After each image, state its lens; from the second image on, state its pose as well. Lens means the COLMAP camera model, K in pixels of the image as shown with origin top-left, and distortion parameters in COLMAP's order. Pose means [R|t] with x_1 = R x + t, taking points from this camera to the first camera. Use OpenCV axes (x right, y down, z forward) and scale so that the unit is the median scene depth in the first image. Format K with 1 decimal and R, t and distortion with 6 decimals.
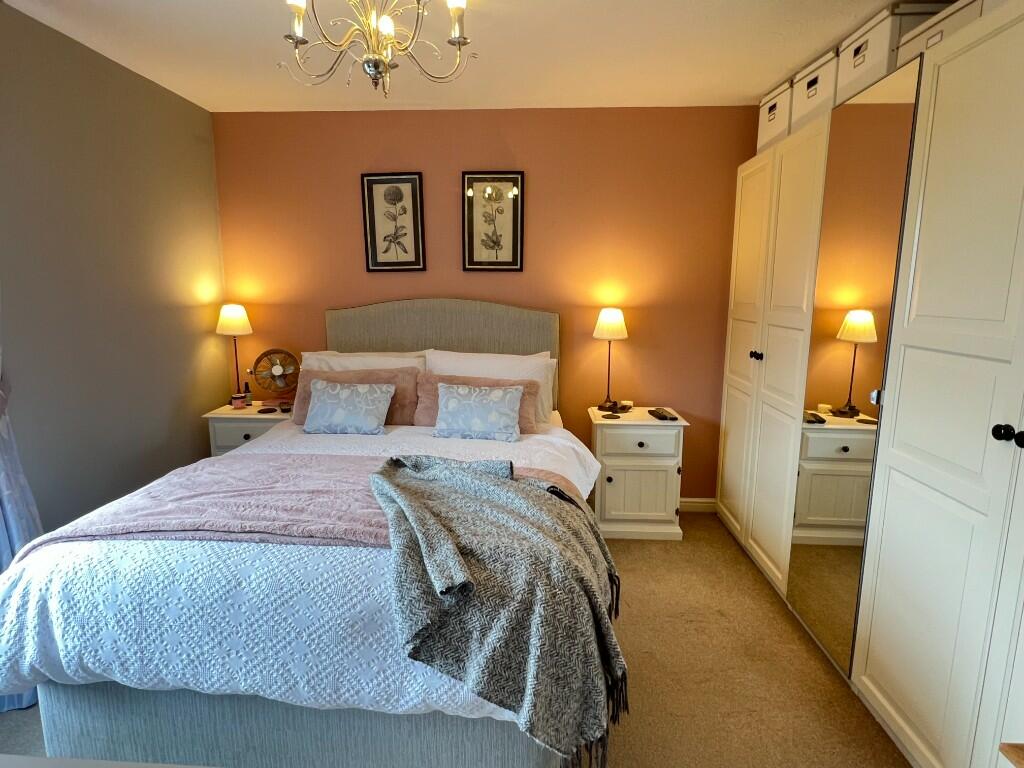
lens RADIAL K [[562.5, 0, 506.1], [0, 562.5, 382.6], [0, 0, 1]] dist [0.003275, 0.001324]
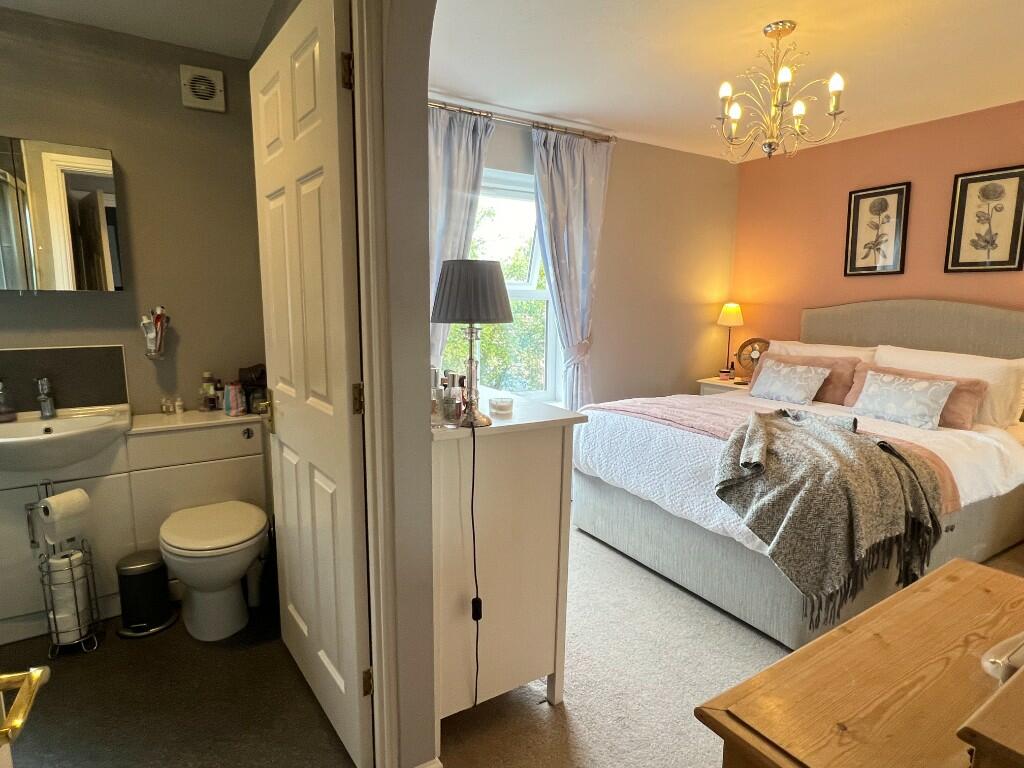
lens RADIAL K [[562.5, 0, 506.1], [0, 562.5, 382.6], [0, 0, 1]] dist [0.003275, 0.001324]
pose [[0.584489, 0.124033, -0.801866, 0.354361], [-0.140734, 0.988766, 0.050361, 0.067612], [0.799104, 0.083414, 0.595378, -0.256509]]
